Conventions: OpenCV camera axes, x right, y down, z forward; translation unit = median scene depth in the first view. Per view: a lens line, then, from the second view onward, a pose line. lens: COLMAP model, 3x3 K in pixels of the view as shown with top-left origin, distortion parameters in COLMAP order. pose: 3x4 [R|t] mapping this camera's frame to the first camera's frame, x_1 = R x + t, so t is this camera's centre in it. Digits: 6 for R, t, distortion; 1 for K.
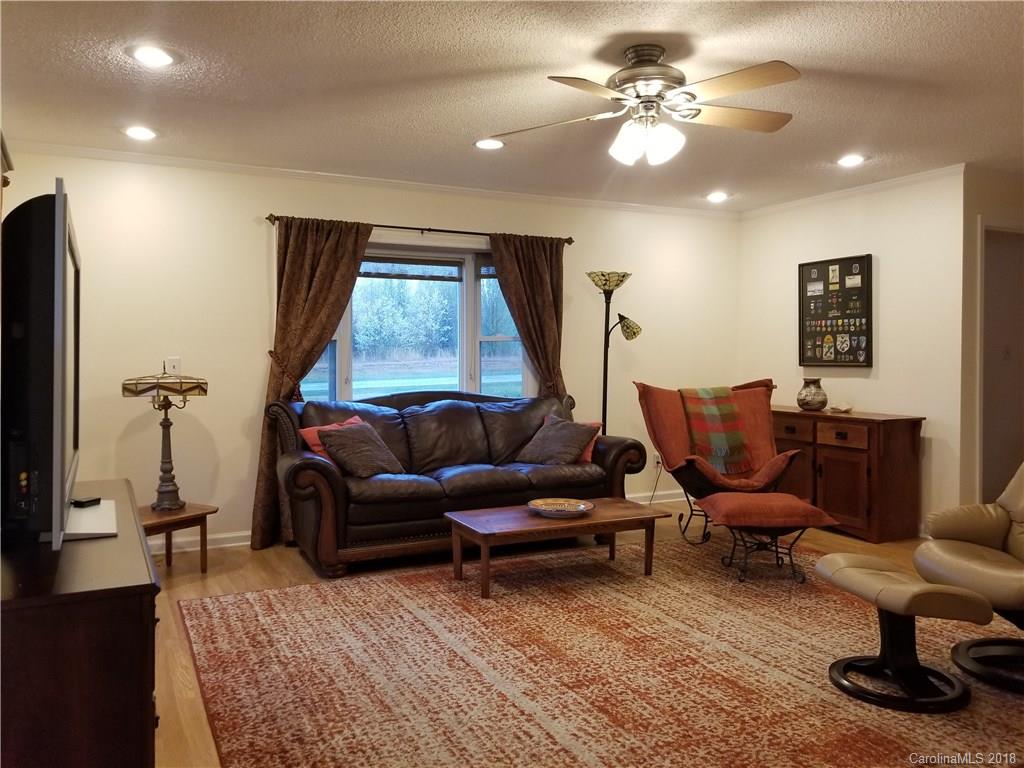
lens RADIAL K [[795.6, 0, 497.2], [0, 795.6, 362.3], [0, 0, 1]] dist [0.038278, -0.017918]
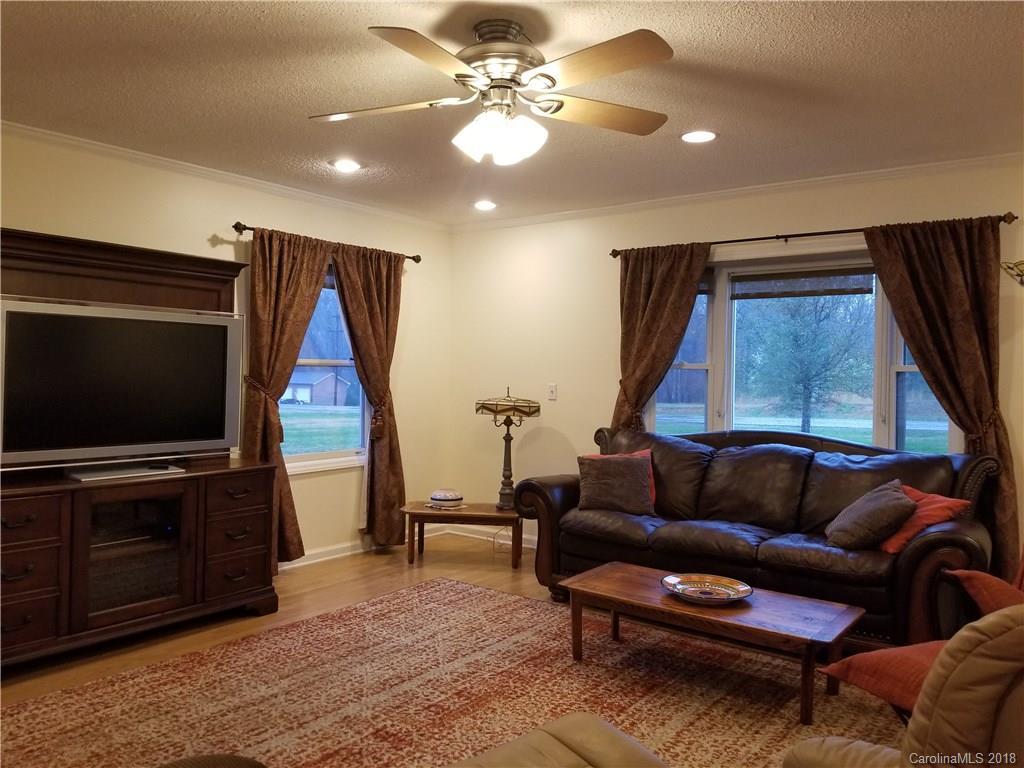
lens RADIAL K [[802.0, 0, 491.4], [0, 802.0, 370.5], [0, 0, 1]] dist [0.067886, -0.094909]
pose [[0.435102, 0.010285, -0.900322, 0.828507], [-0.021804, 0.999762, 0.000884, -0.032574], [0.900117, 0.019246, 0.435223, 0.549794]]
